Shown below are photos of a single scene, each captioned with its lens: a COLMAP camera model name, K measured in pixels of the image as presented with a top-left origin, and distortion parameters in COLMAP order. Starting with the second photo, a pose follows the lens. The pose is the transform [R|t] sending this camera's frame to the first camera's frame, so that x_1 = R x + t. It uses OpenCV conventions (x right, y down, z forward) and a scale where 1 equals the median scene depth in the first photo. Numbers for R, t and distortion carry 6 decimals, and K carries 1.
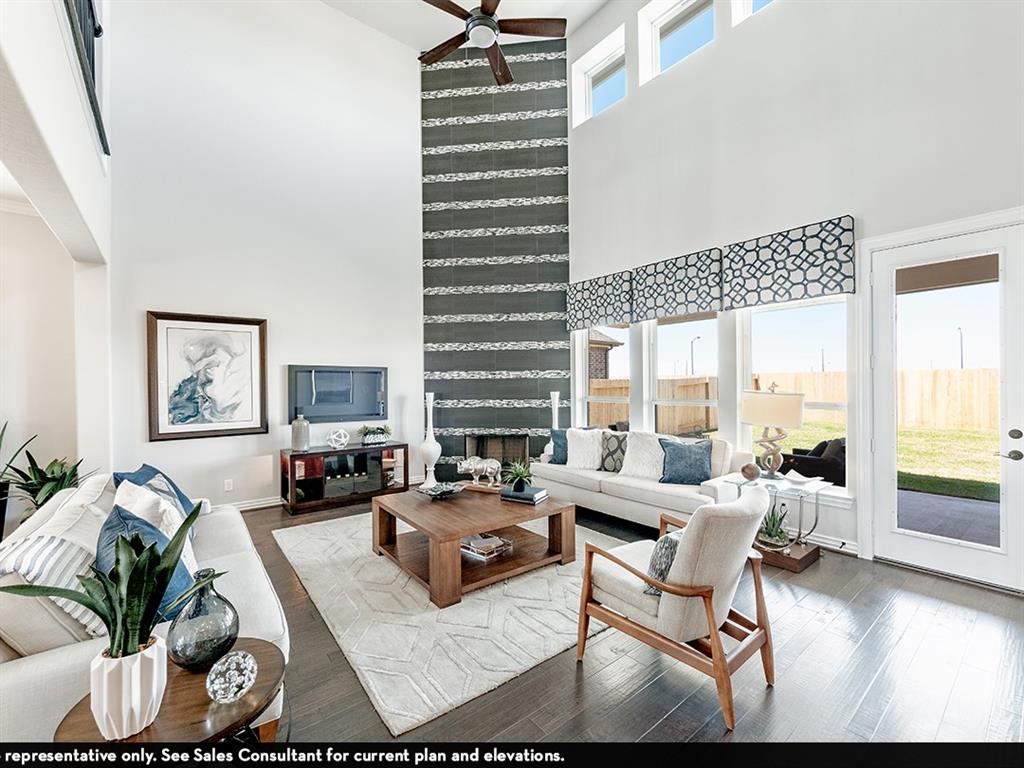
lens RADIAL K [[438.3, 0, 511.1], [0, 438.3, 381.5], [0, 0, 1]] dist [0.000058, 0.001145]
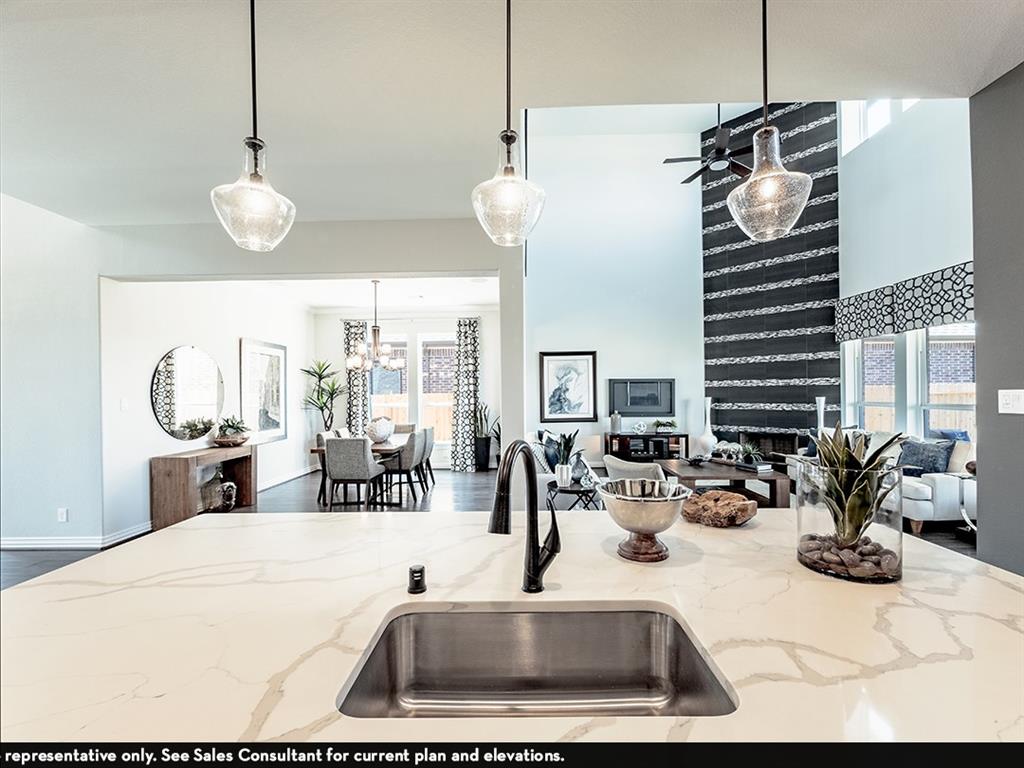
lens RADIAL K [[438.3, 0, 522.3], [0, 438.3, 392.6], [0, 0, 1]] dist [0.000058, 0.001145]
pose [[0.775704, -0.000770, -0.631096, 0.217750], [0.008641, 0.999918, 0.009400, -0.005406], [0.631037, -0.012745, 0.775648, -0.372467]]
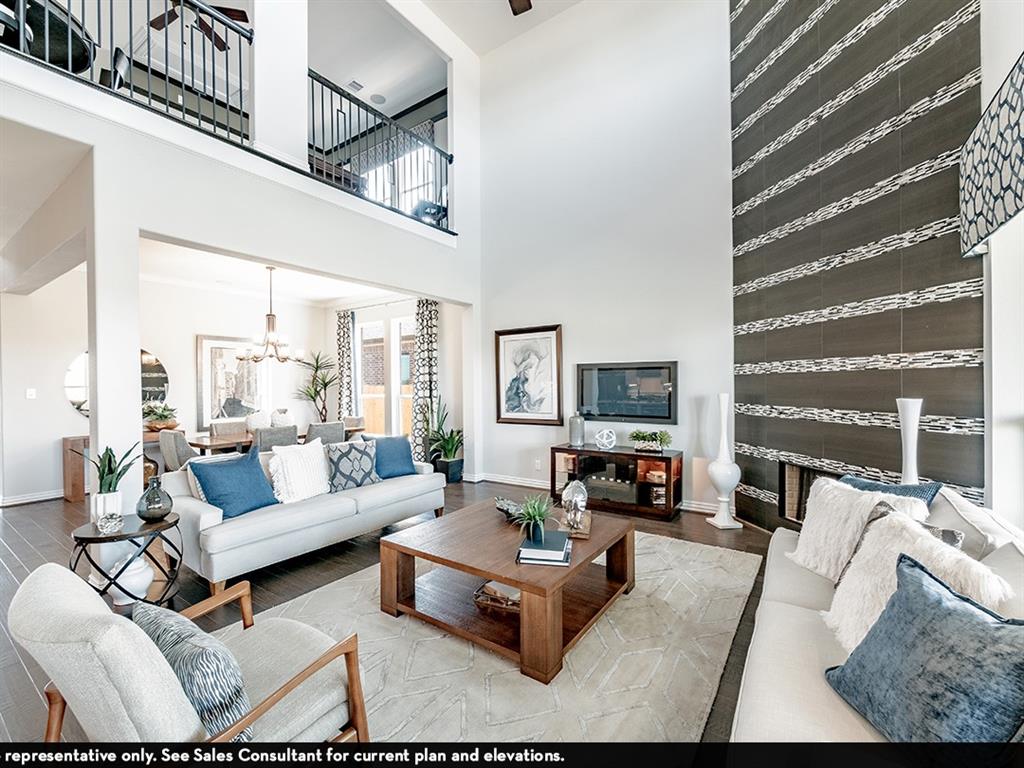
lens RADIAL K [[438.3, 0, 505.0], [0, 438.3, 385.1], [0, 0, 1]] dist [0.000058, 0.001145]
pose [[0.300193, 0.006574, -0.953856, 0.410638], [0.011979, 0.999871, 0.010661, -0.000097], [0.953803, -0.014626, 0.300075, 0.460316]]
